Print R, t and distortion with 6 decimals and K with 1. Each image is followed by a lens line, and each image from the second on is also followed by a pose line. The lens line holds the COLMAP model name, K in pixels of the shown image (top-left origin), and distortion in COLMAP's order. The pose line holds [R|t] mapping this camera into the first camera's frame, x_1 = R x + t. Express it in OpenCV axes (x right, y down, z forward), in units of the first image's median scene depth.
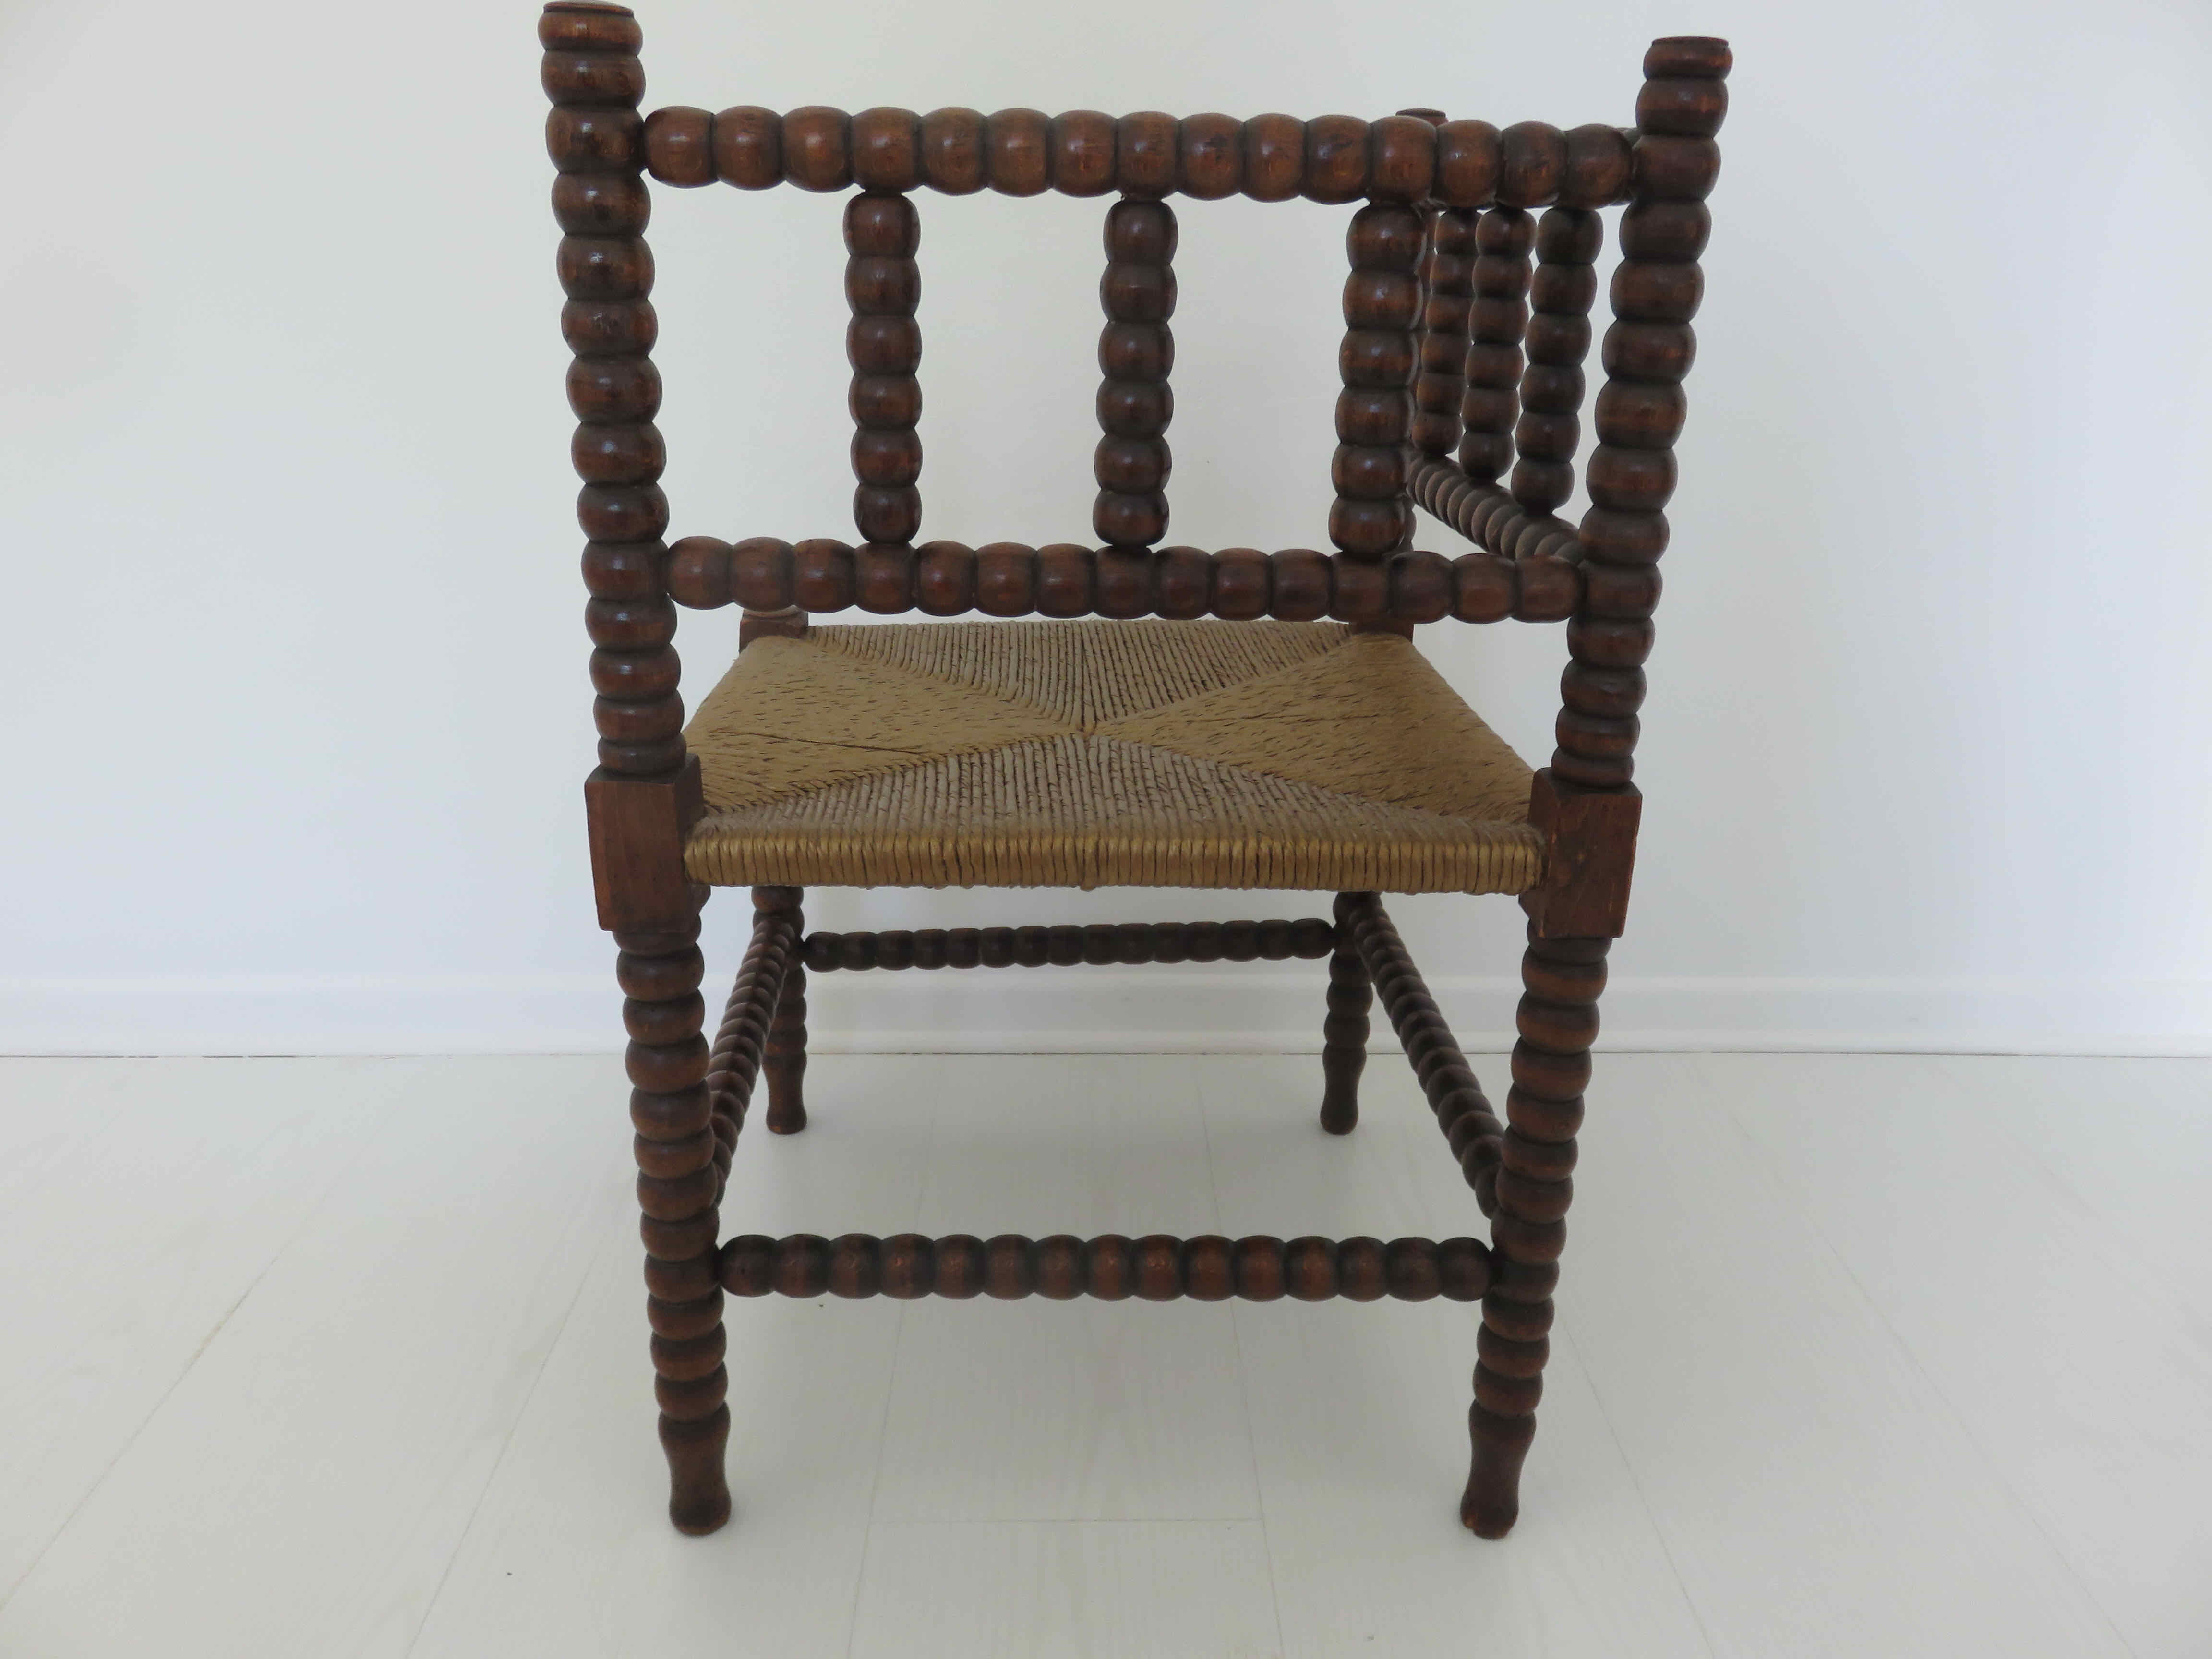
lens RADIAL K [[1678.8, 0, 1130.8], [0, 1678.8, 795.8], [0, 0, 1]] dist [0.032030, -0.076748]
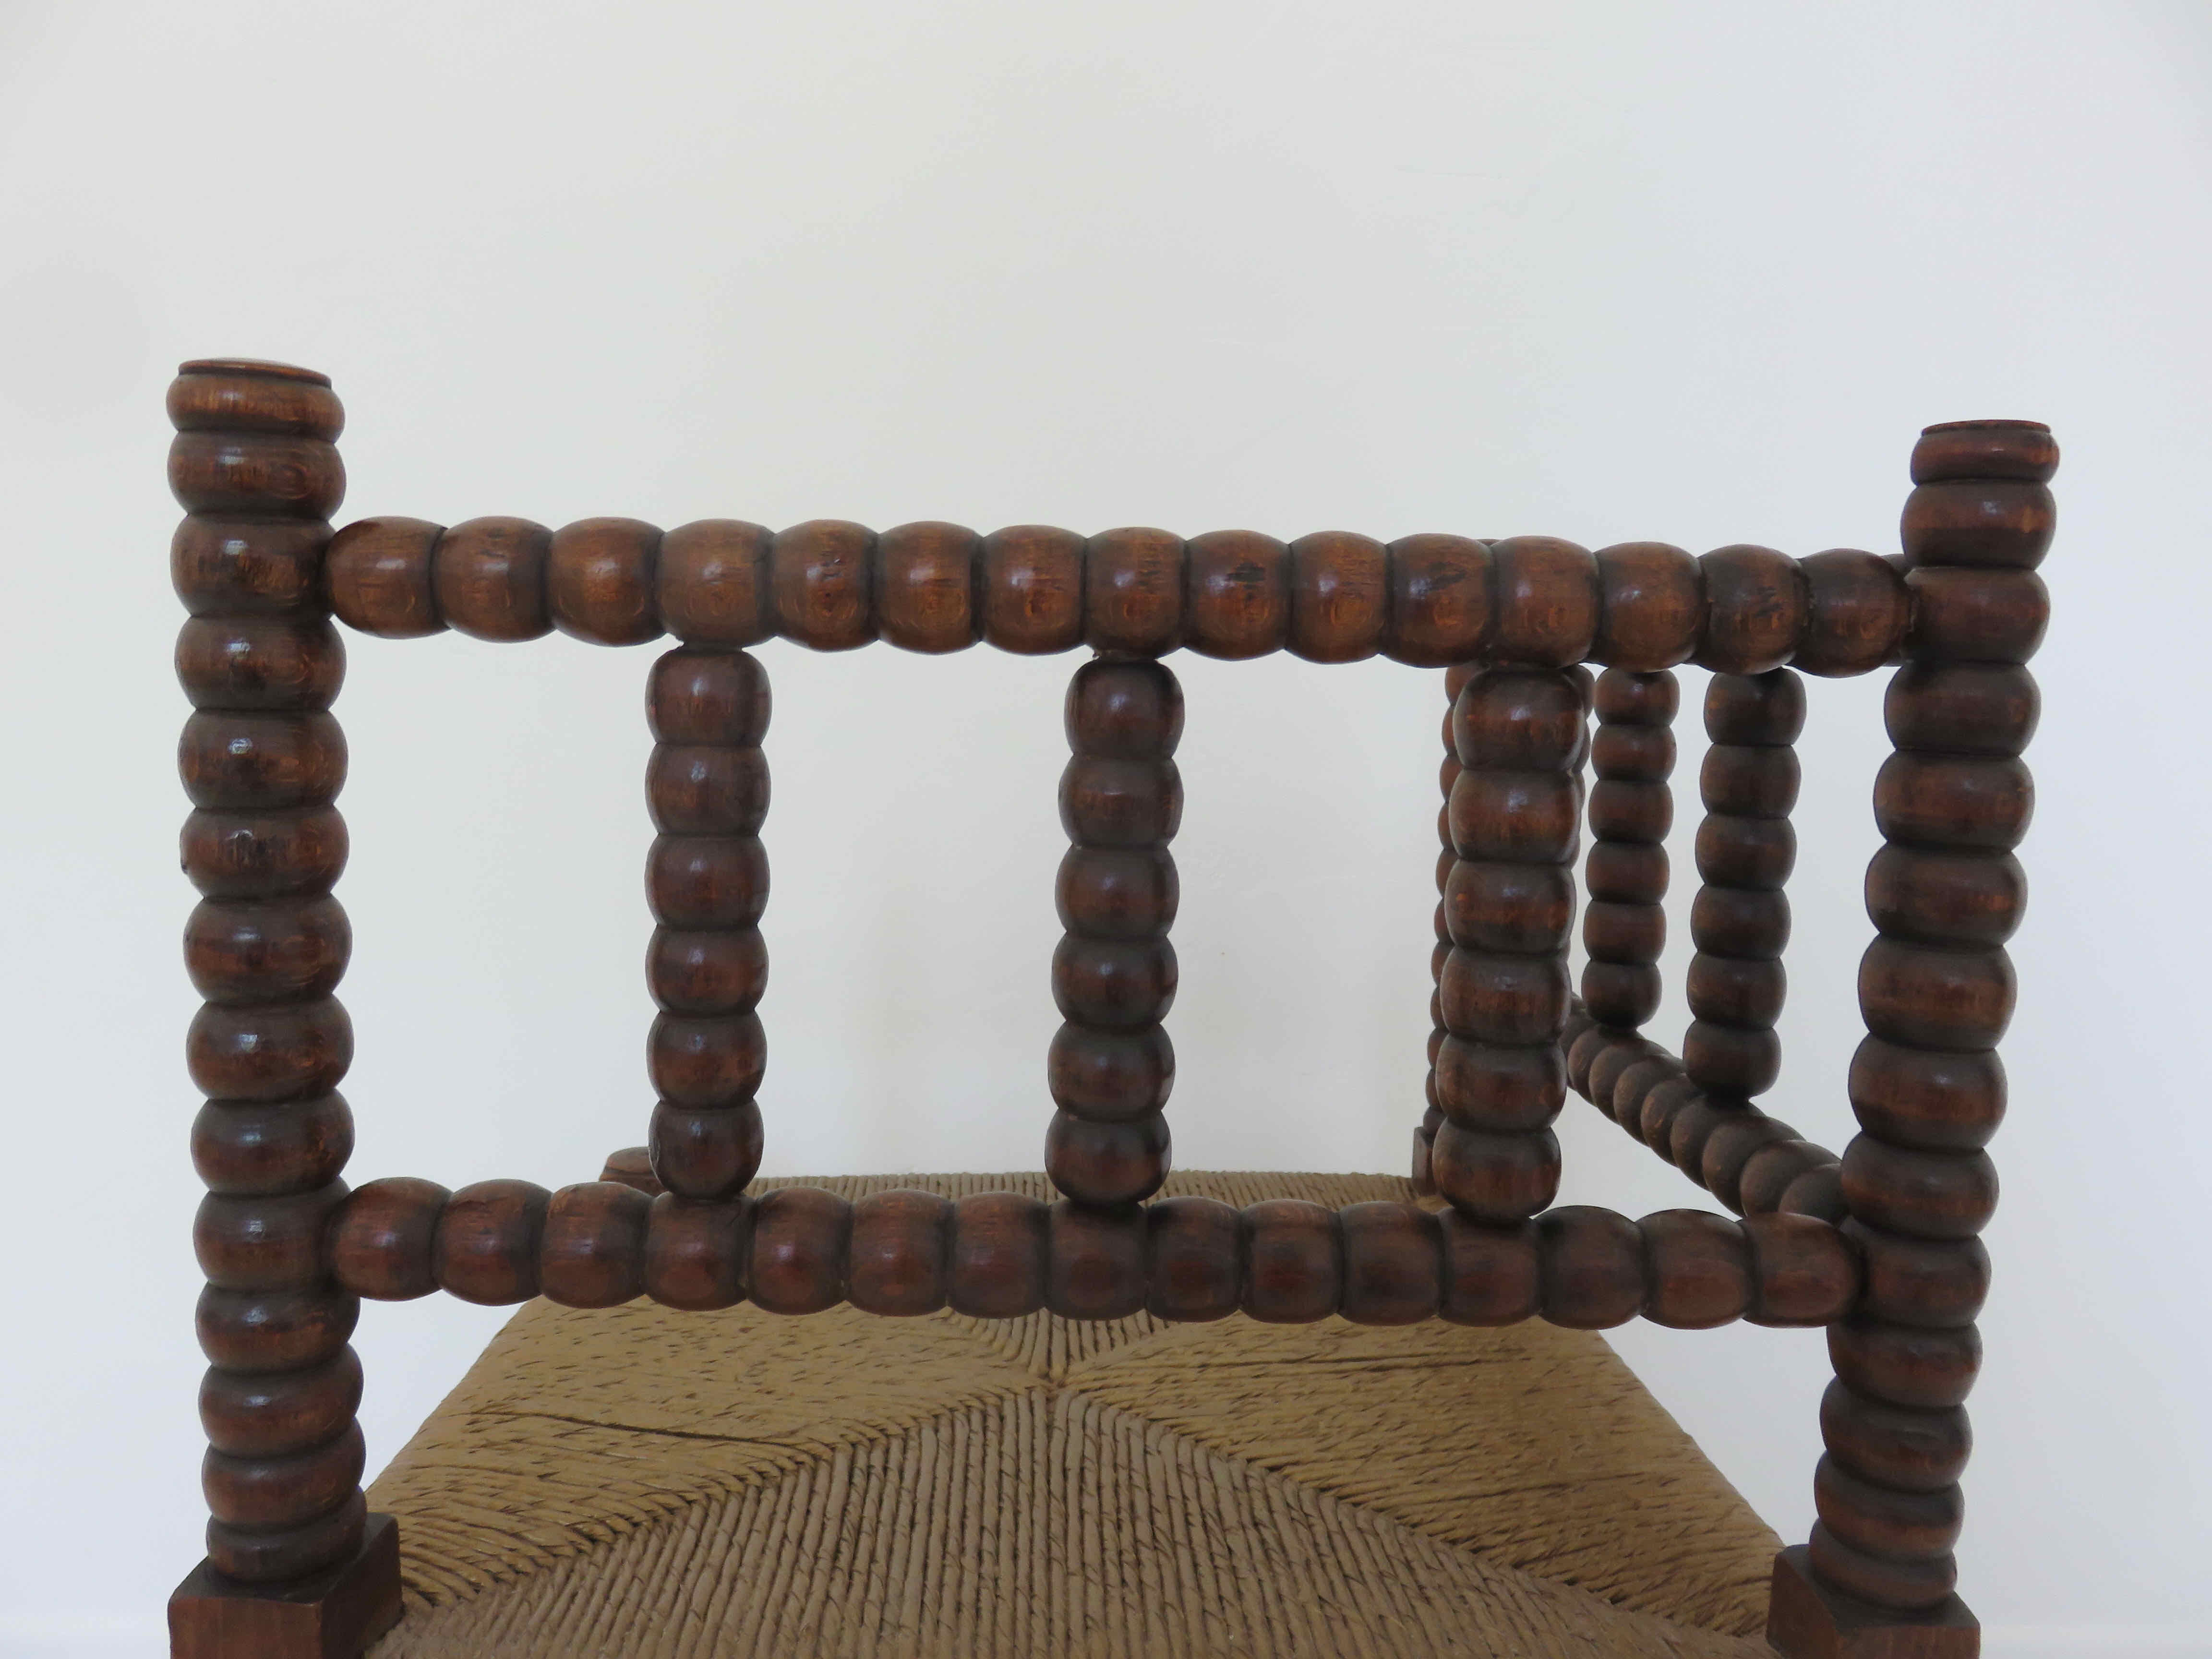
lens RADIAL K [[1678.8, 0, 1130.8], [0, 1678.8, 795.8], [0, 0, 1]] dist [0.032030, -0.076748]
pose [[0.999972, 0.004827, -0.005668, 0.011700], [-0.006048, 0.970618, -0.240548, -0.150222], [0.004340, 0.240576, 0.970621, 0.394331]]
